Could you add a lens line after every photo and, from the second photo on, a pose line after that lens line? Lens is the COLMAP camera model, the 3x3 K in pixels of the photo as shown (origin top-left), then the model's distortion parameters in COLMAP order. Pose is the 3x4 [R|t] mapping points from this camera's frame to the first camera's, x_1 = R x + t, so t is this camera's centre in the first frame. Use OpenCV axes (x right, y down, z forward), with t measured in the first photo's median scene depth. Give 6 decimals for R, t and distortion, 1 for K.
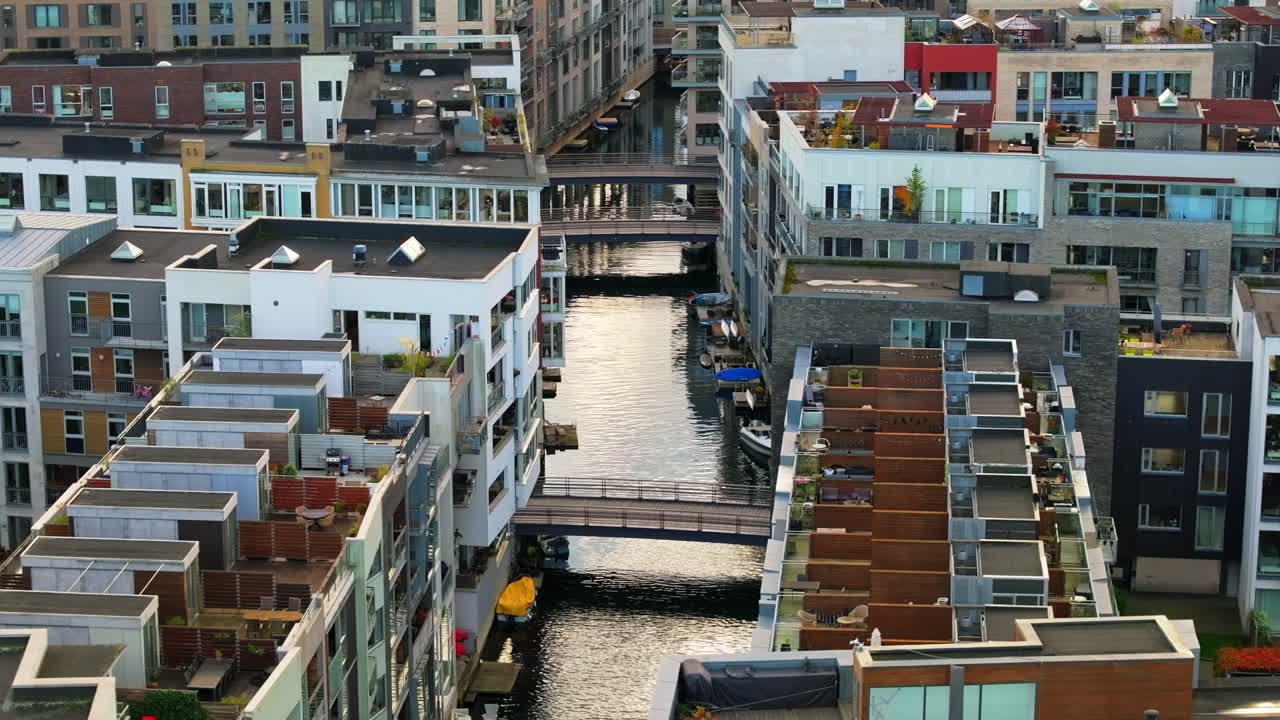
lens RADIAL K [[2887.7, 0, 640.0], [0, 2887.7, 360.0], [0, 0, 1]] dist [-0.149717, 0.203676]
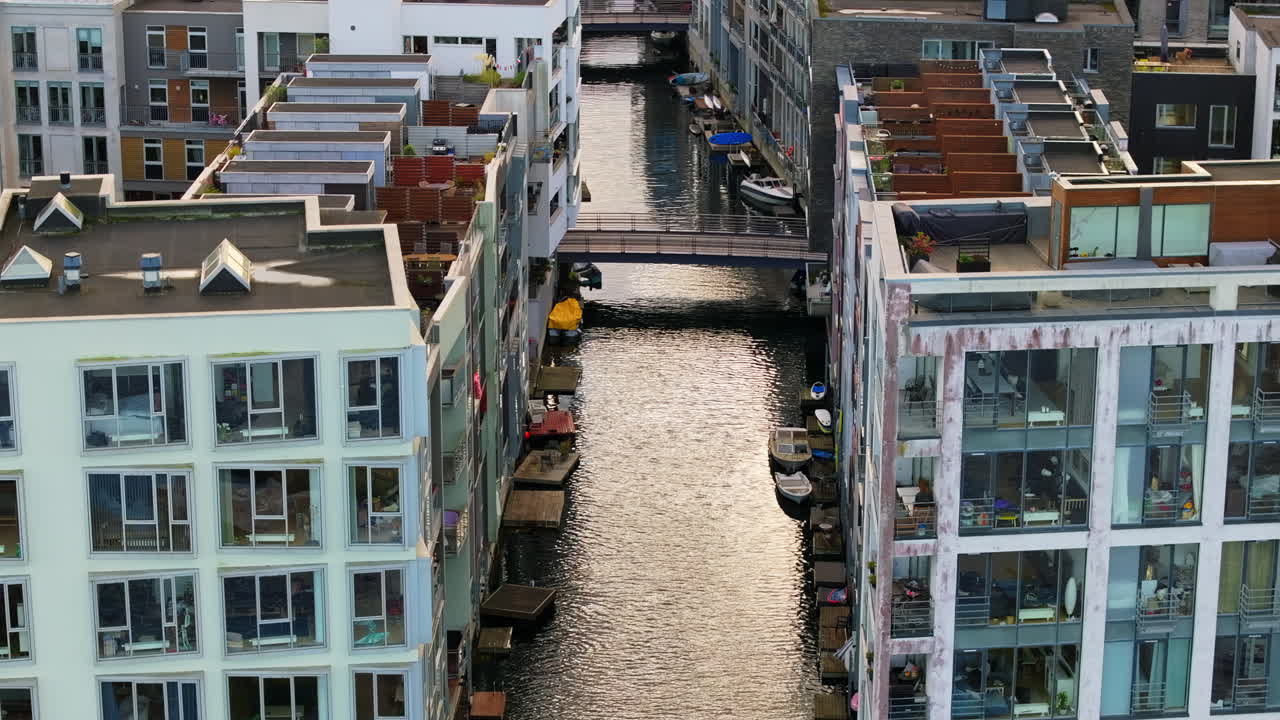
lens RADIAL K [[2887.7, 0, 640.0], [0, 2887.7, 360.0], [0, 0, 1]] dist [-0.149717, 0.203676]
pose [[0.998566, -0.014375, 0.051572, -0.075824], [0.012427, 0.999204, 0.037894, 0.063316], [-0.052076, -0.037199, 0.997950, -0.073737]]
